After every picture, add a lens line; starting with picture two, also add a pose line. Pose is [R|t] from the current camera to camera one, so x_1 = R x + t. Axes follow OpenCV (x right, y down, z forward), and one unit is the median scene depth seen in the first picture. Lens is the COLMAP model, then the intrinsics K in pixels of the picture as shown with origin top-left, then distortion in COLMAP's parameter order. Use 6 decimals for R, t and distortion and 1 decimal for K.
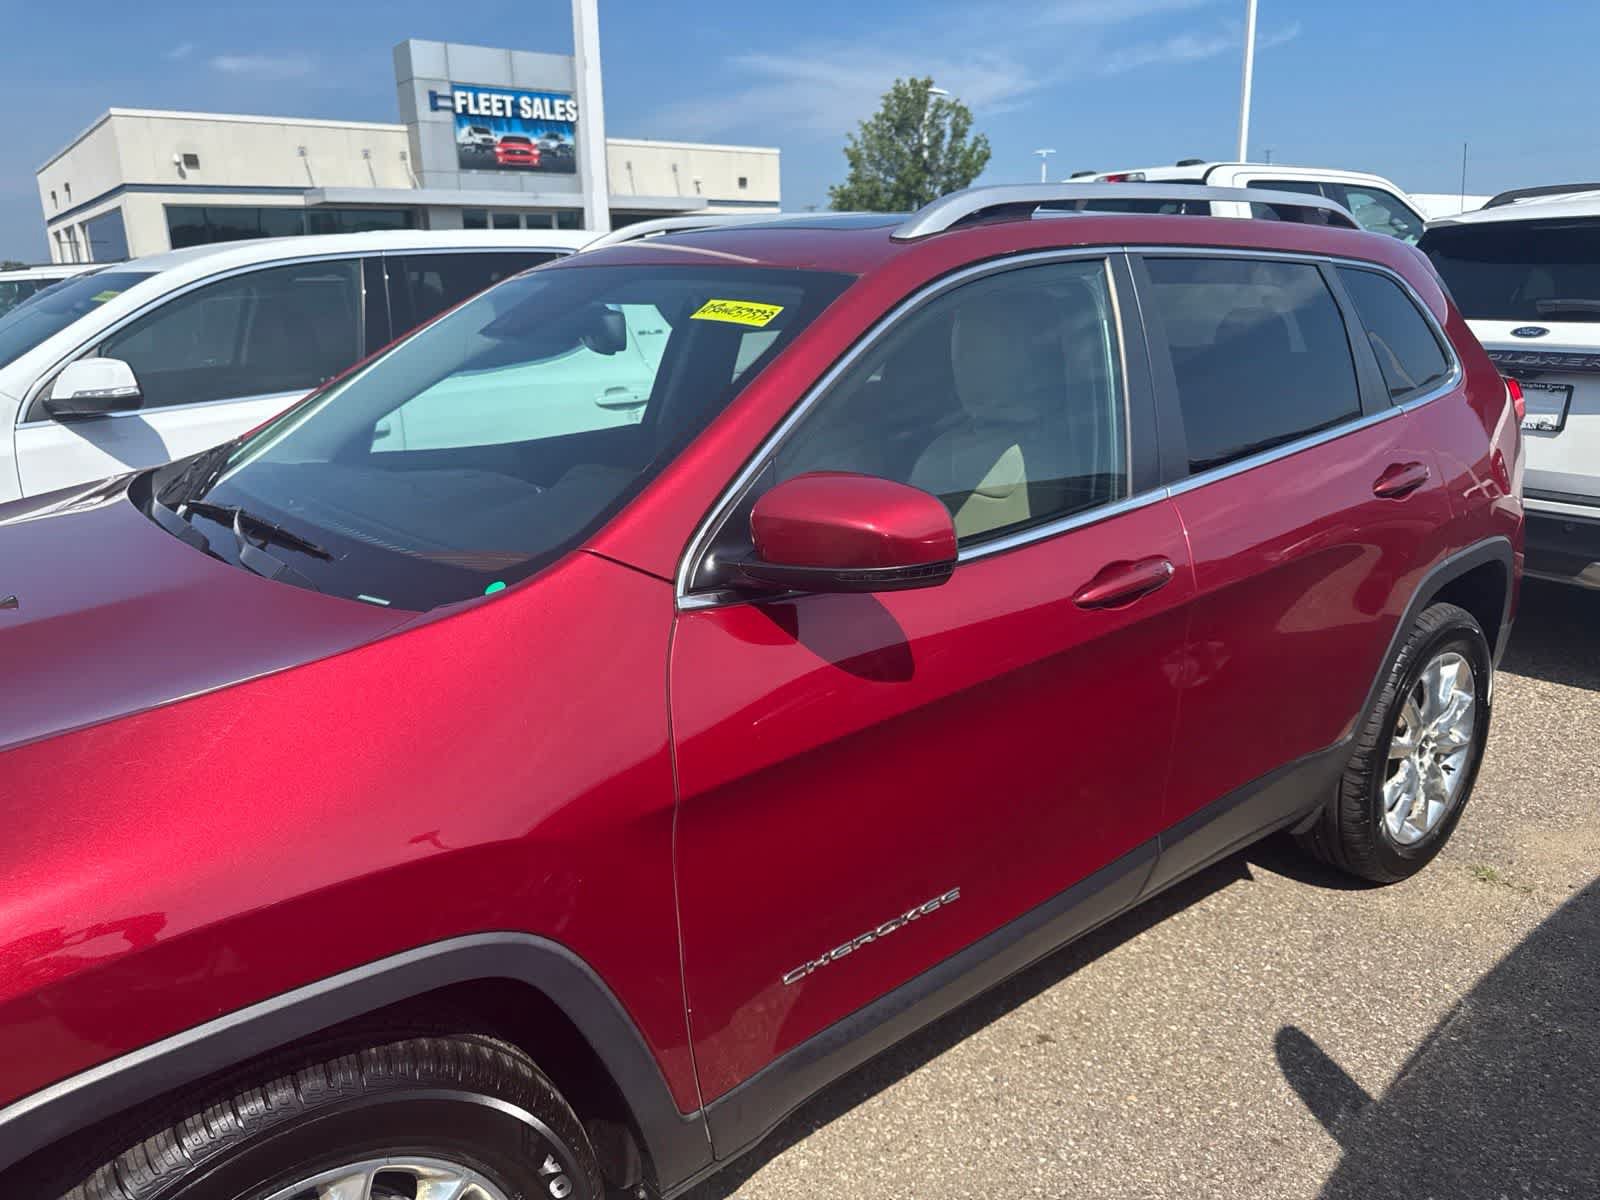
lens RADIAL K [[1143.0, 0, 791.6], [0, 1143.0, 594.3], [0, 0, 1]] dist [0.016097, -0.019018]
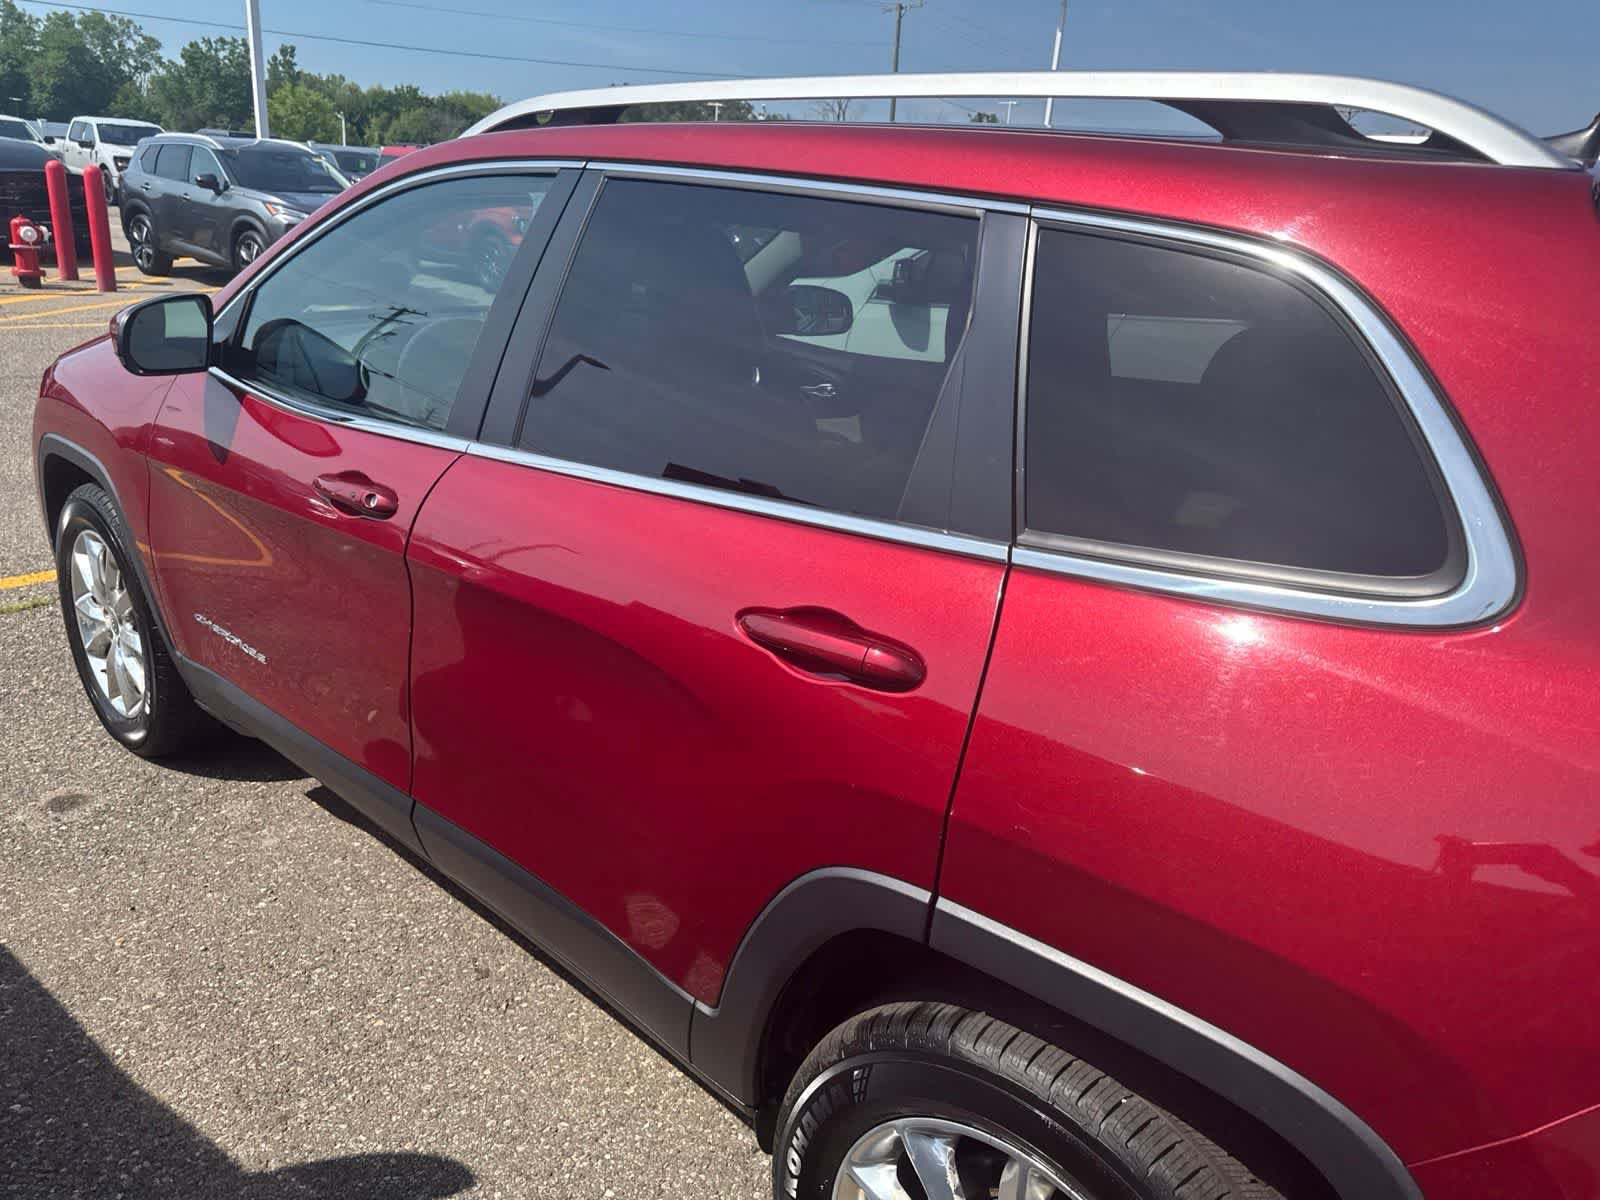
lens RADIAL K [[1143.0, 0, 801.5], [0, 1143.0, 591.2], [0, 0, 1]] dist [0.016097, -0.019018]
pose [[0.156370, 0.351279, -0.923120, 0.759488], [-0.323516, 0.901276, 0.288165, -0.203313], [0.933213, 0.253584, 0.254577, 0.658763]]
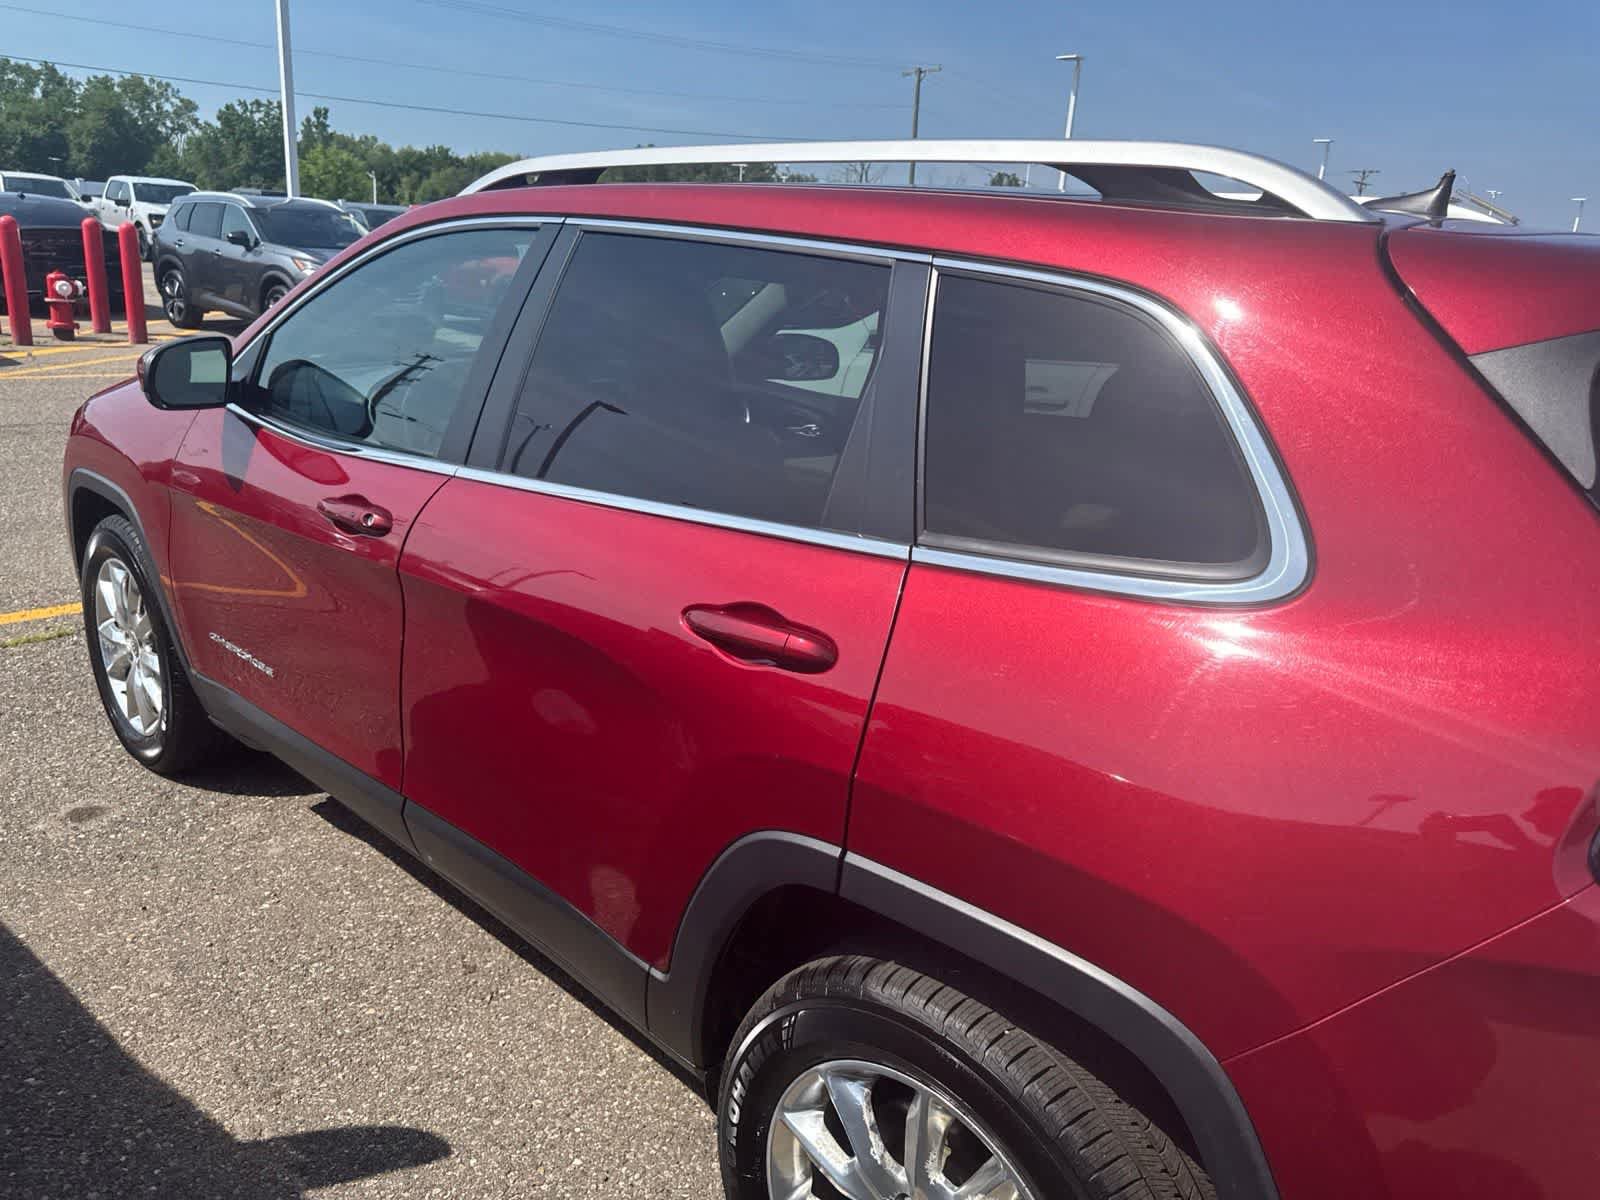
lens RADIAL K [[1143.0, 0, 816.3], [0, 1143.0, 596.7], [0, 0, 1]] dist [0.016097, -0.019018]
pose [[0.149718, 0.313358, -0.937758, 0.822246], [-0.324860, 0.911383, 0.252679, -0.210330], [0.933836, 0.266810, 0.238248, 0.682910]]
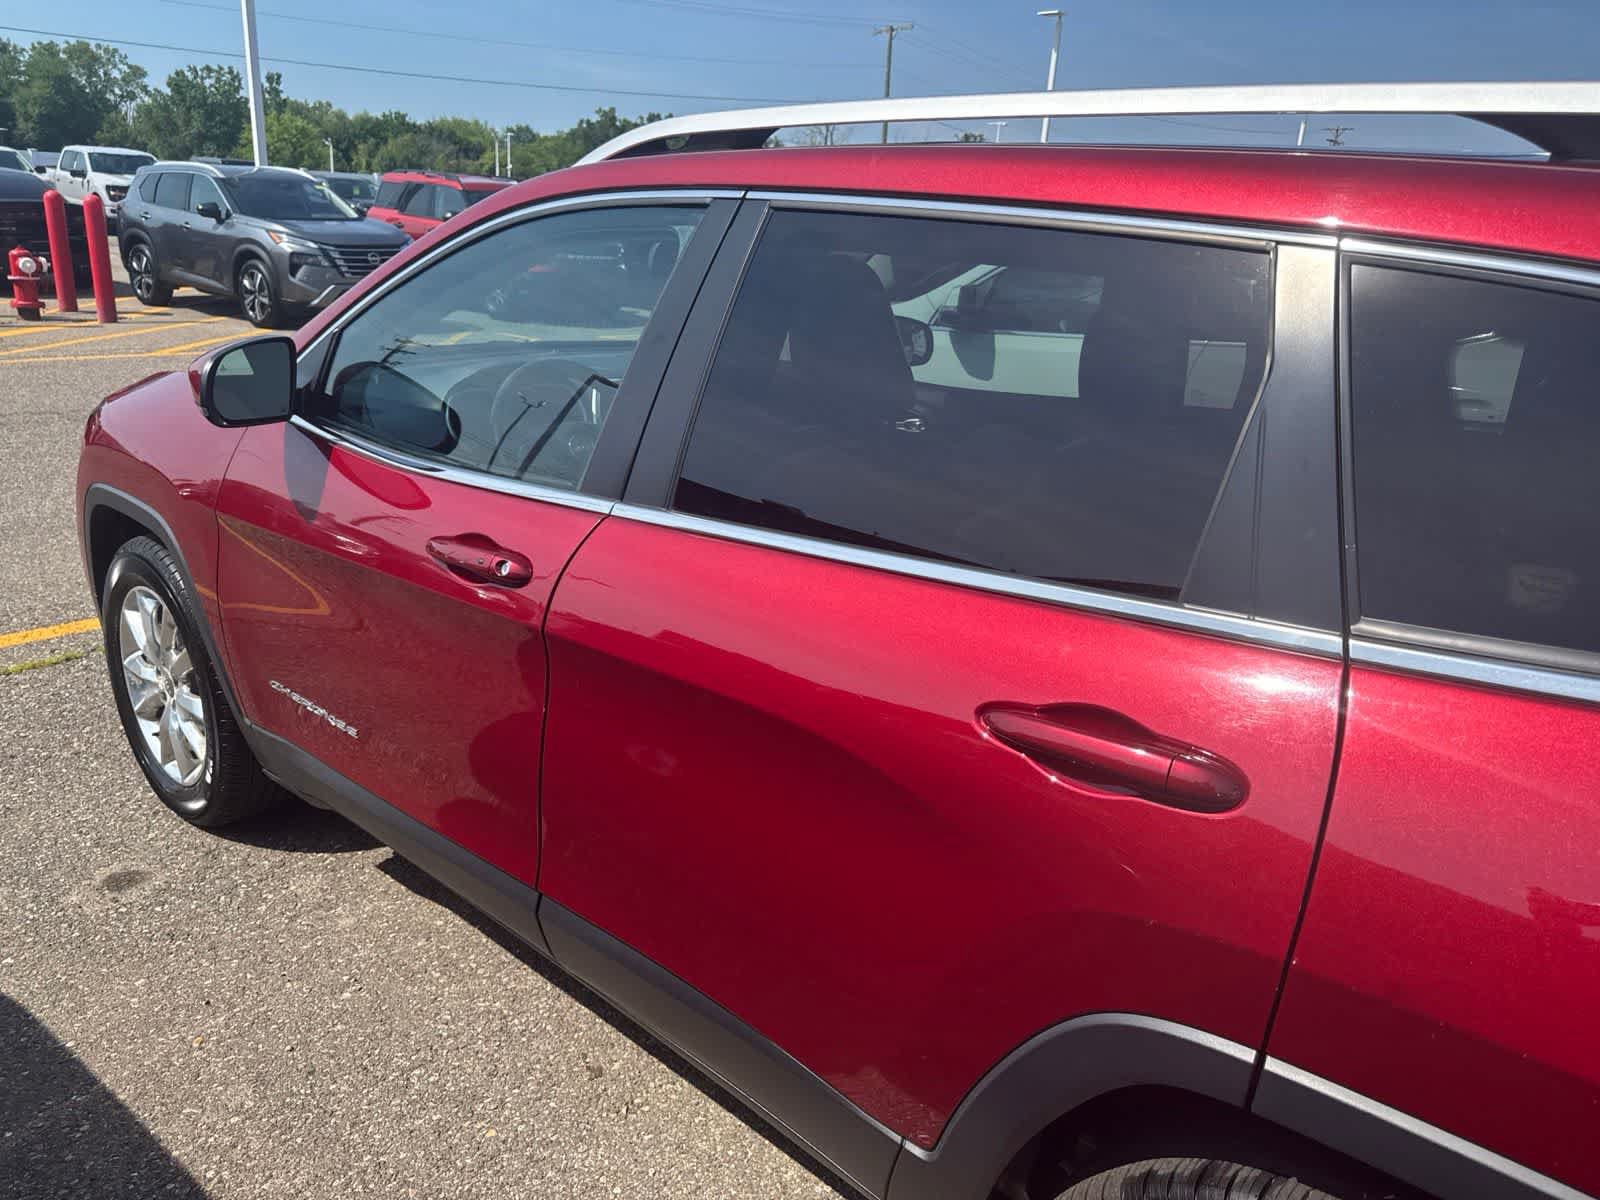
lens RADIAL K [[1143.0, 0, 801.3], [0, 1143.0, 603.4], [0, 0, 1]] dist [0.016097, -0.019018]
pose [[0.167054, 0.342284, -0.924627, 0.687971], [-0.314644, 0.907277, 0.279014, -0.182087], [0.934394, 0.244318, 0.259261, 0.590885]]
